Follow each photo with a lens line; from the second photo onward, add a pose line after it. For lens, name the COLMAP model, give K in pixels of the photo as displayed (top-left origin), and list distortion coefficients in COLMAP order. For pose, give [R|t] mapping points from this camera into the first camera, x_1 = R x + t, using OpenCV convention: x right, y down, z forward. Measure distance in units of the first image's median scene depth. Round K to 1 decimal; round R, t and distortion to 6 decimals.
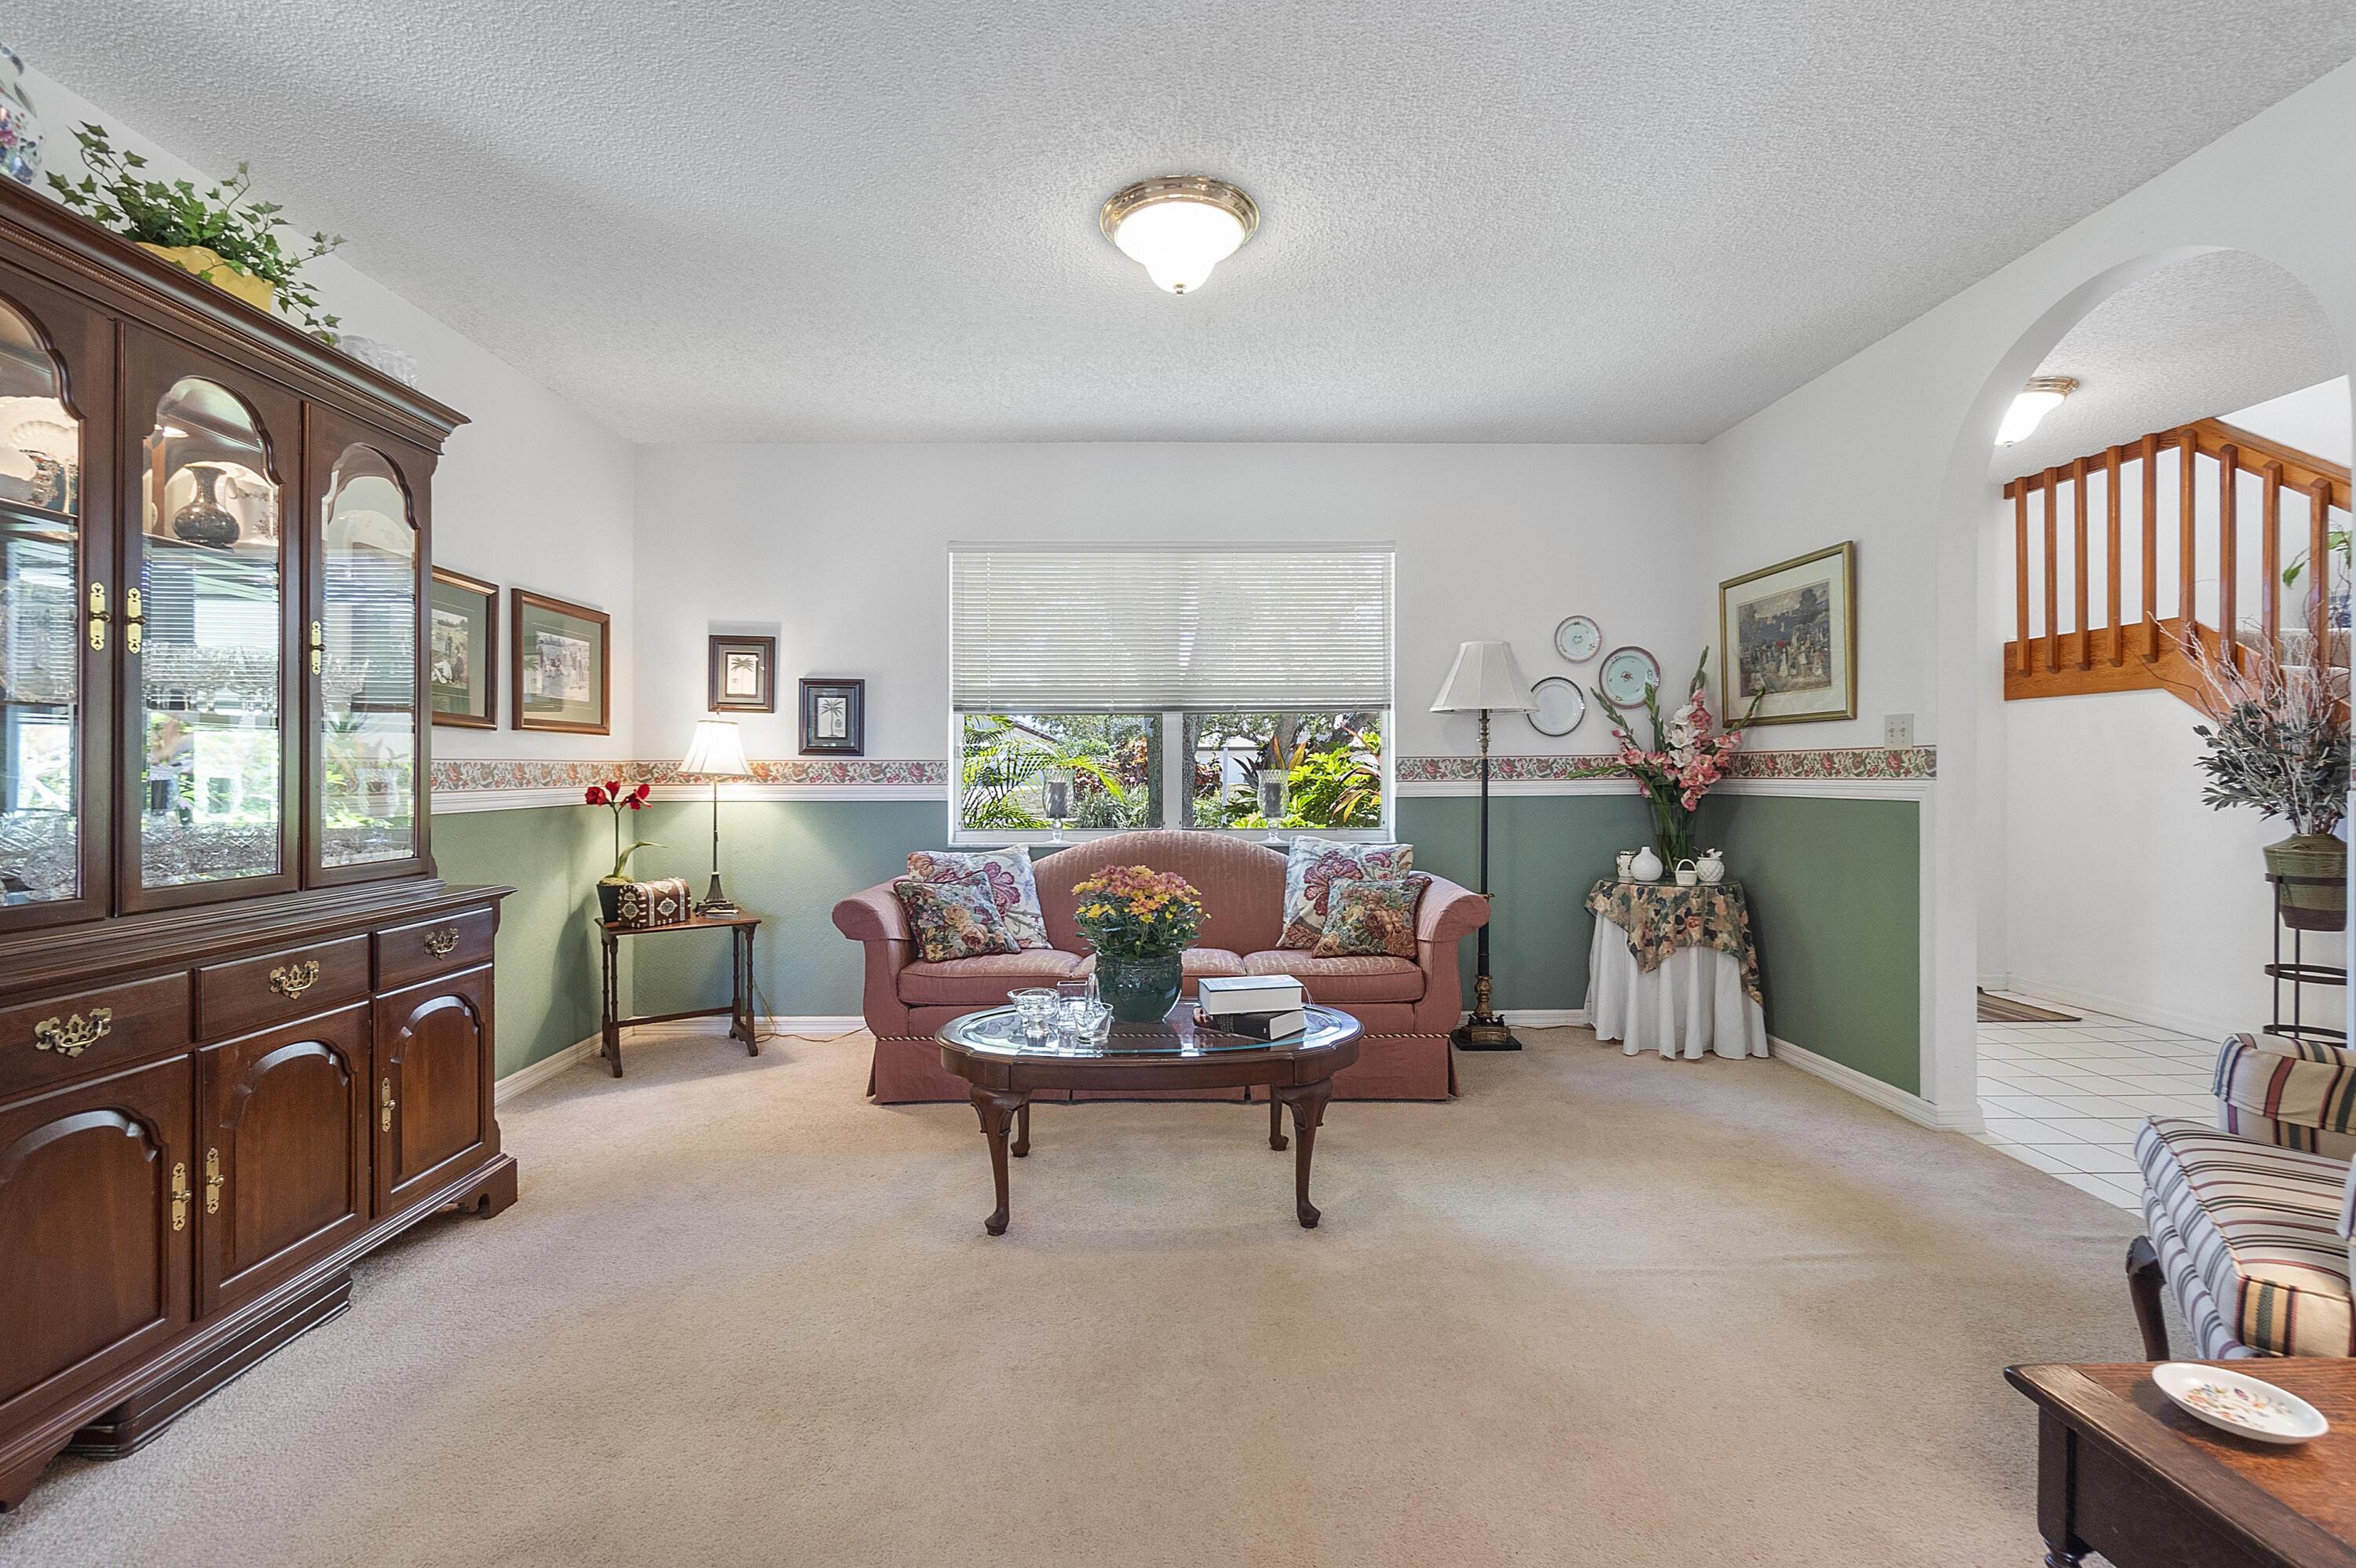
lens RADIAL K [[1014.3, 0, 1172.0], [0, 1014.3, 775.5], [0, 0, 1]] dist [0.000139, 0.000418]
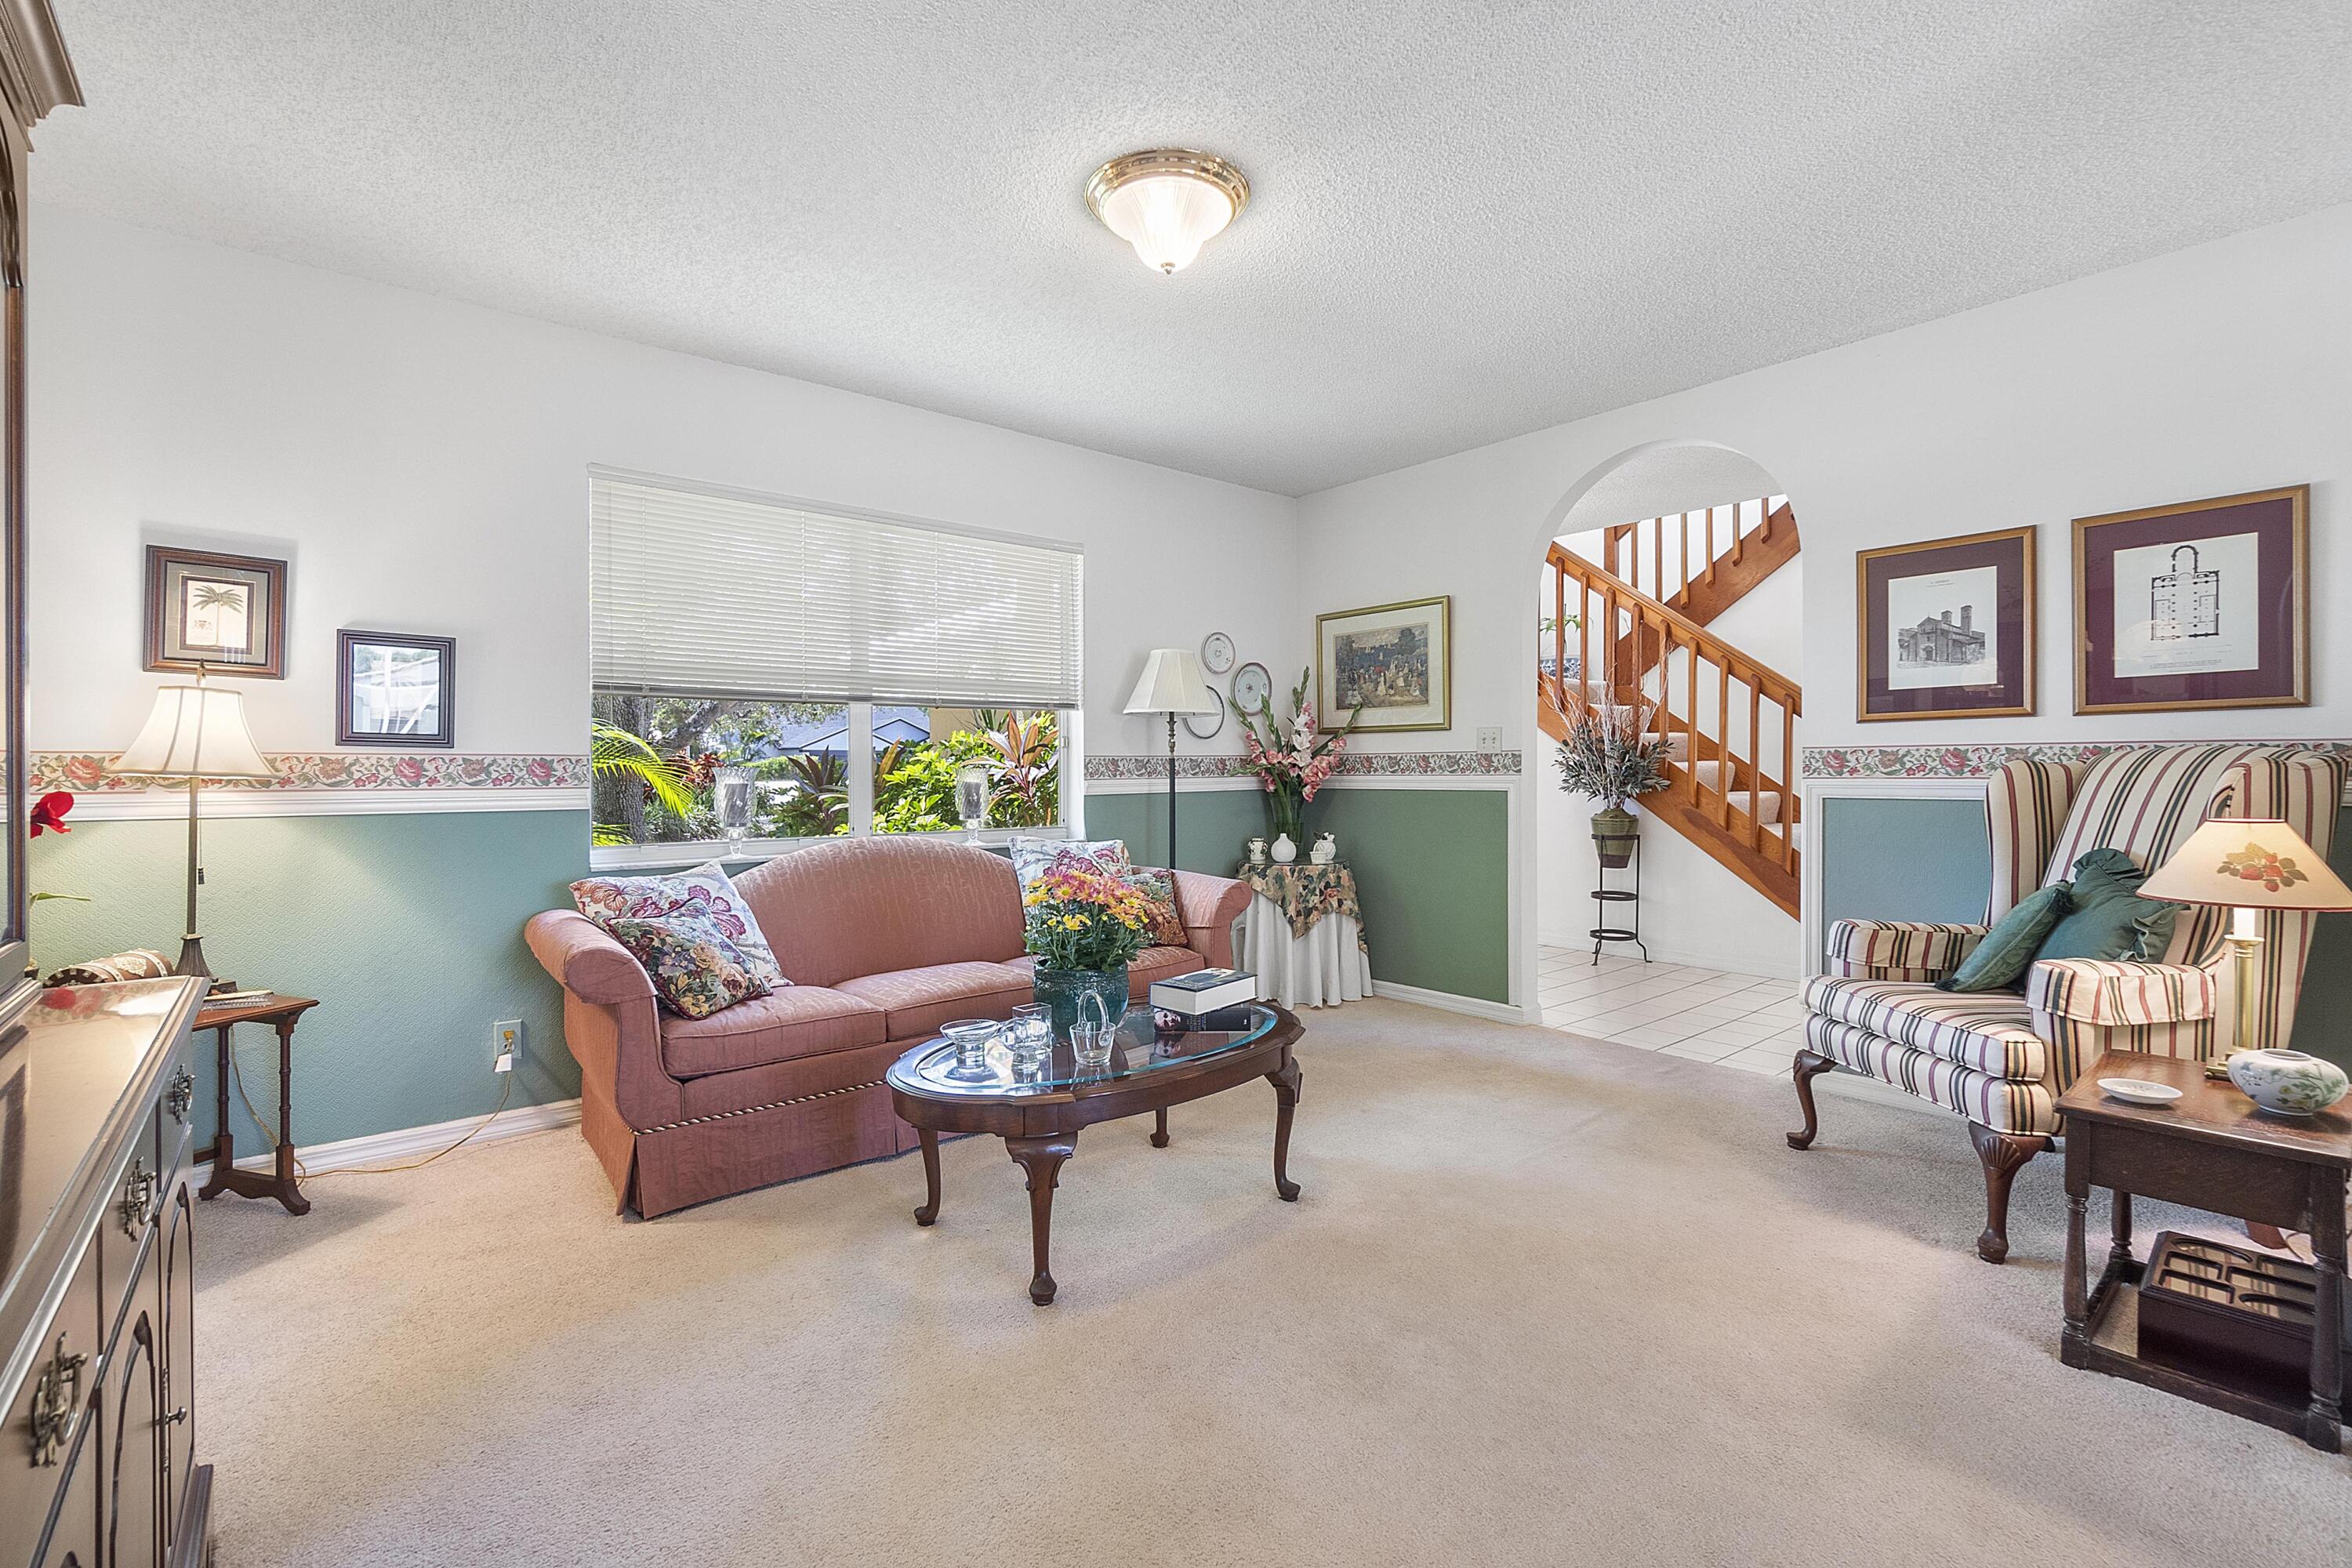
lens RADIAL K [[1023.1, 0, 1175.9], [0, 1023.1, 778.1], [0, 0, 1]] dist [-0.002368, -0.000221]
pose [[0.779401, -0.005561, 0.626501, -0.394462], [0.004613, 0.999984, 0.003137, 0.001663], [-0.626509, 0.000446, 0.779414, 0.156831]]
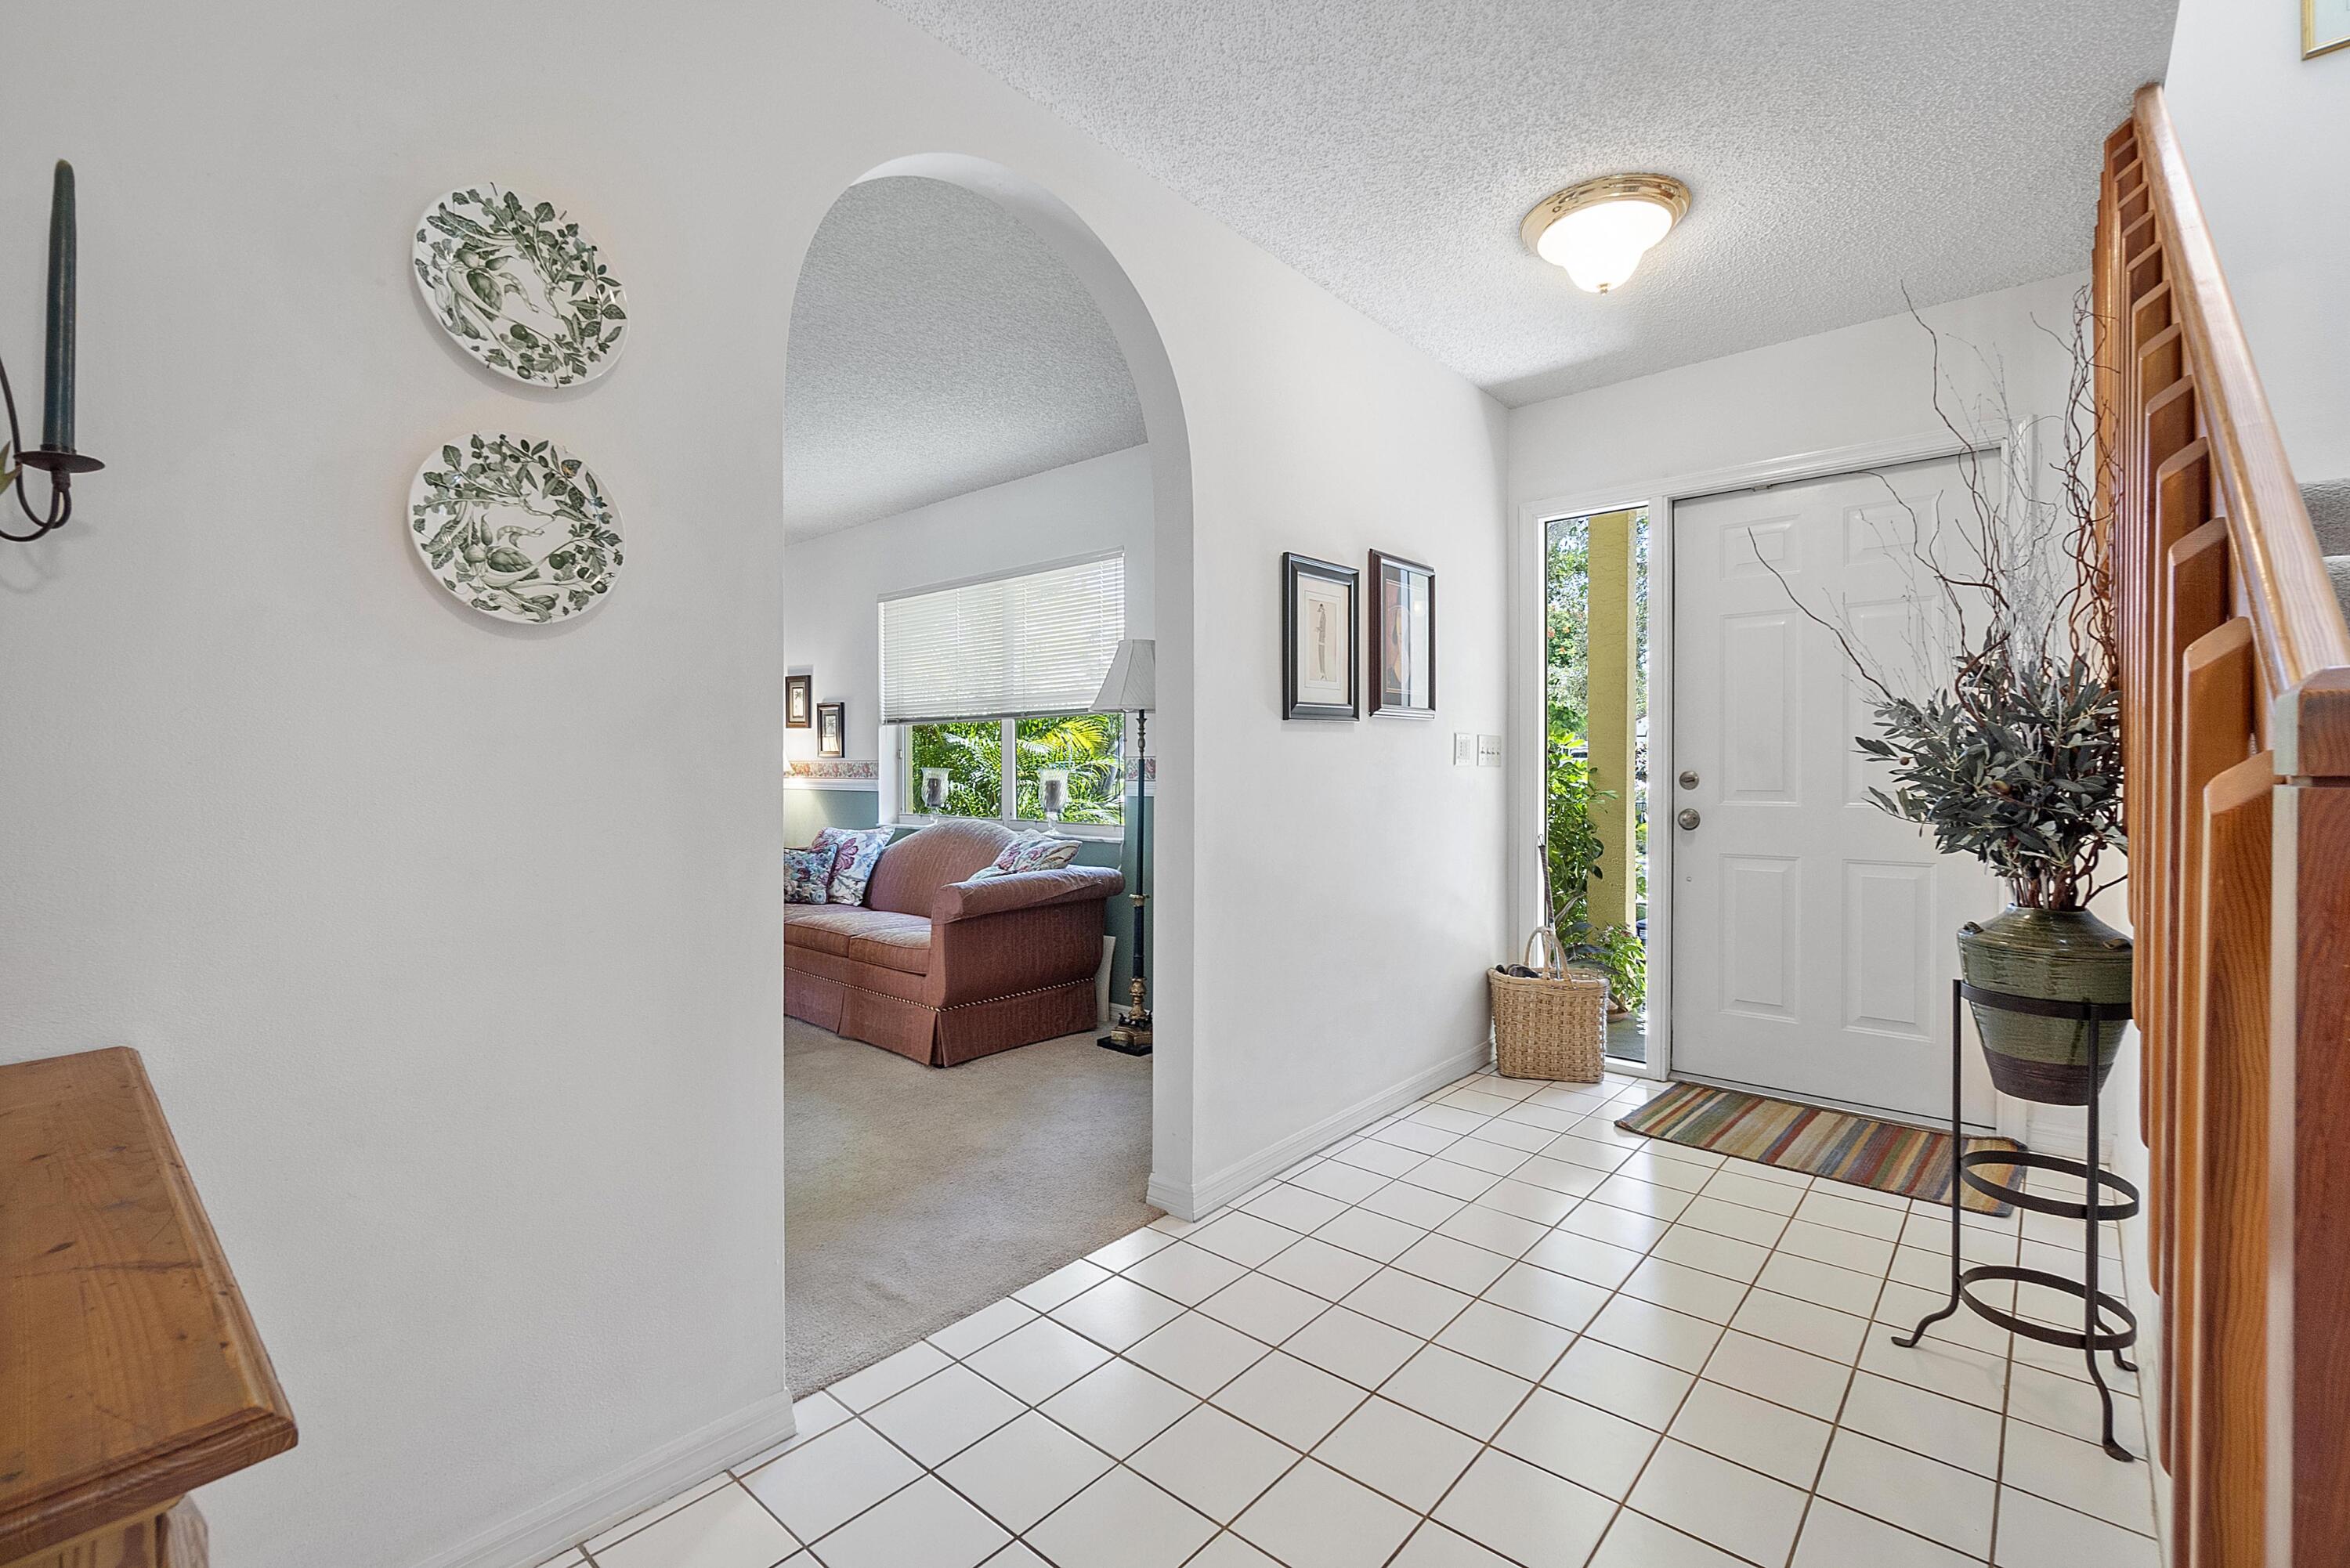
lens RADIAL K [[1011.7, 0, 1169.0], [0, 1011.7, 775.6], [0, 0, 1]] dist [0.000139, 0.000418]
pose [[0.735886, 0.008695, -0.677049, 1.059079], [0.012630, 0.999567, 0.026565, -0.027458], [0.676987, -0.028100, 0.735458, 0.306307]]
